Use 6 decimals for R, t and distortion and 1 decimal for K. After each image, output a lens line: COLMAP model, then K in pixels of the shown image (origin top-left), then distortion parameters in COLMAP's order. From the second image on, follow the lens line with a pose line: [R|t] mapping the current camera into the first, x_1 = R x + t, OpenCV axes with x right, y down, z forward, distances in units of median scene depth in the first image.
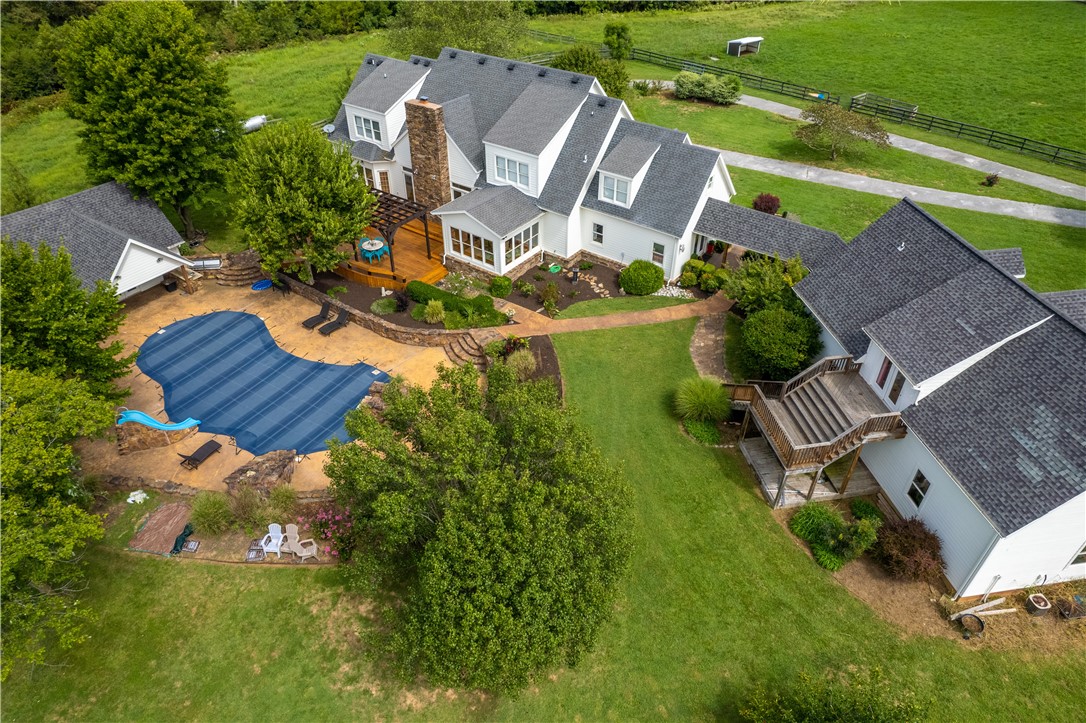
lens RADIAL K [[691.9, 0, 547.0], [0, 691.9, 366.6], [0, 0, 1]] dist [-0.081414, 0.069048]
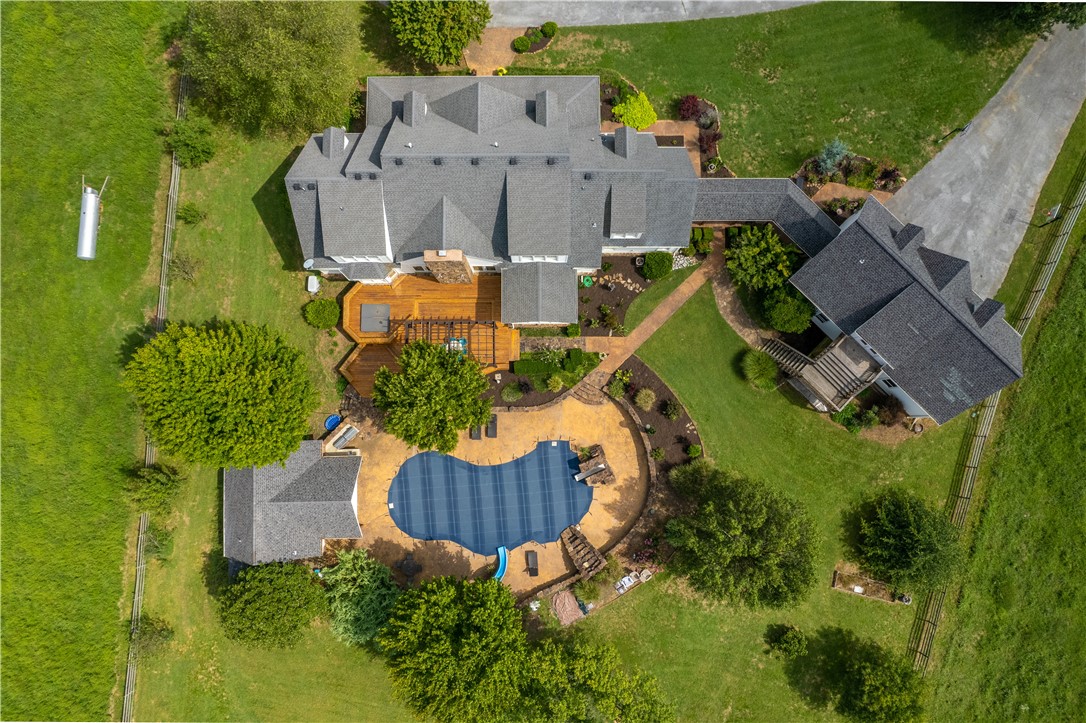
lens RADIAL K [[691.9, 0, 547.0], [0, 691.9, 366.6], [0, 0, 1]] dist [-0.081414, 0.069048]
pose [[0.810394, -0.584540, 0.039670, -0.237923], [0.364808, 0.556425, 0.746529, -1.285048], [-0.458450, -0.590511, 0.664169, 0.123441]]
